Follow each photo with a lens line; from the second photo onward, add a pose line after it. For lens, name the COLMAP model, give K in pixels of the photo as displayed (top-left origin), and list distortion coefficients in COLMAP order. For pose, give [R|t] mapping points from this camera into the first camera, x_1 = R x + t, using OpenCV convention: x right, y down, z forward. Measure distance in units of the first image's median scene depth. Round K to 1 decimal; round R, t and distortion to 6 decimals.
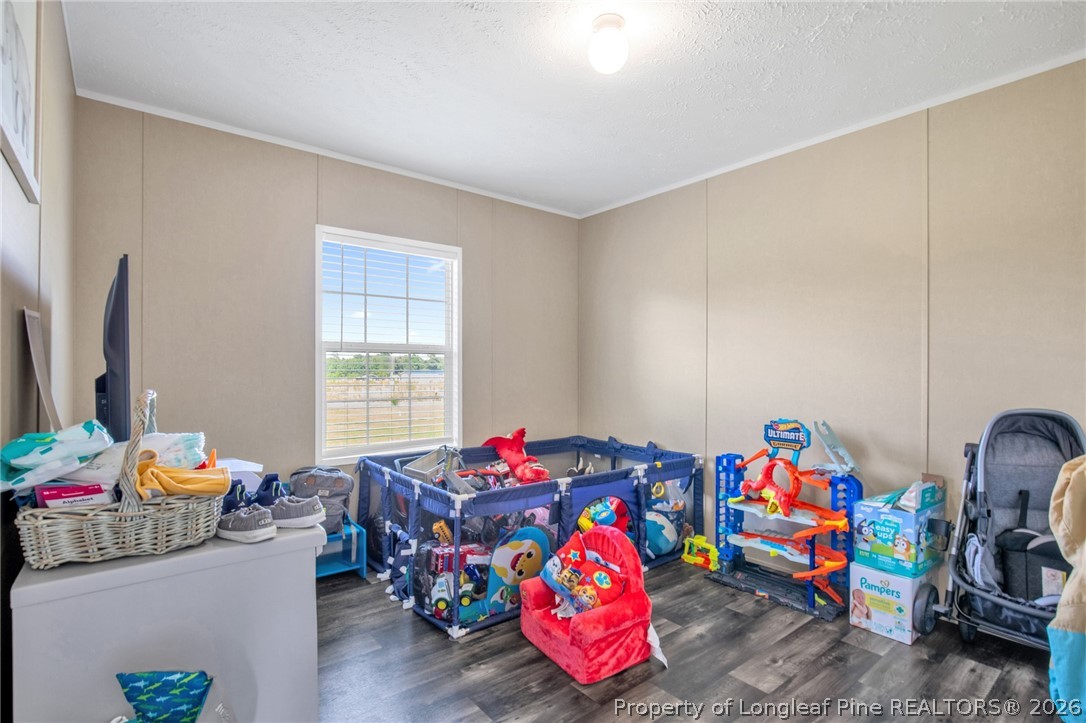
lens RADIAL K [[535.3, 0, 543.6], [0, 535.3, 364.6], [0, 0, 1]] dist [-0.001333, -0.000160]
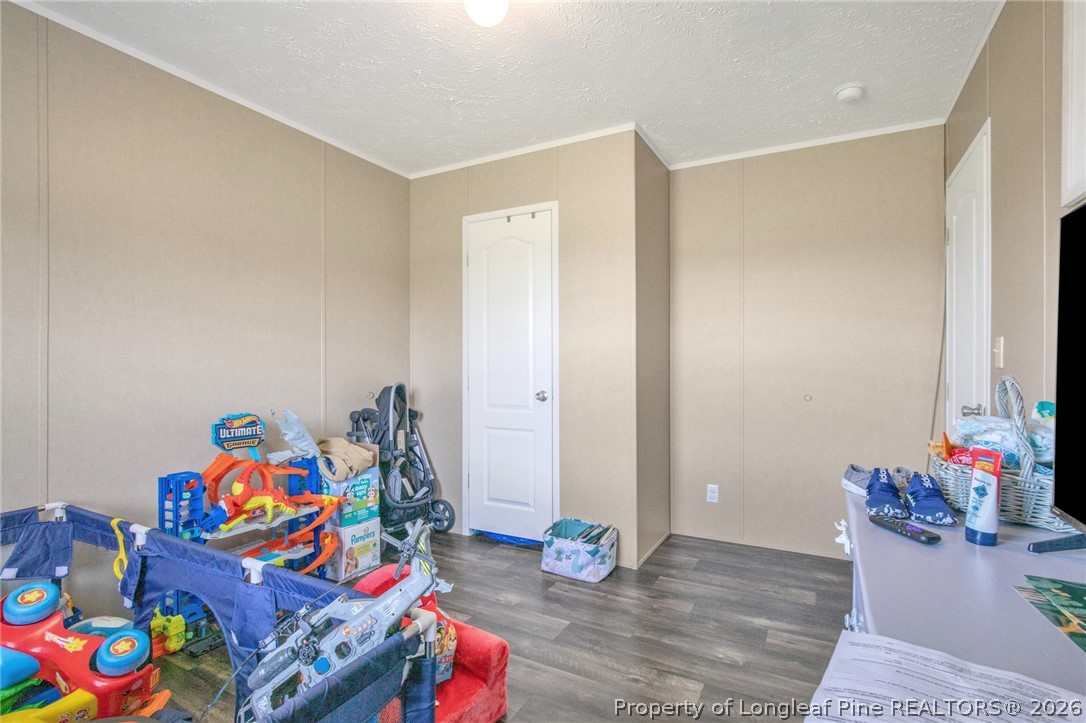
lens RADIAL K [[535.3, 0, 541.1], [0, 535.3, 364.0], [0, 0, 1]] dist [-0.001333, -0.000160]
pose [[-0.390369, -0.003608, 0.920651, -0.526626], [-0.006953, 0.999975, 0.000971, 0.019598], [-0.920632, -0.006022, -0.390385, 0.908922]]
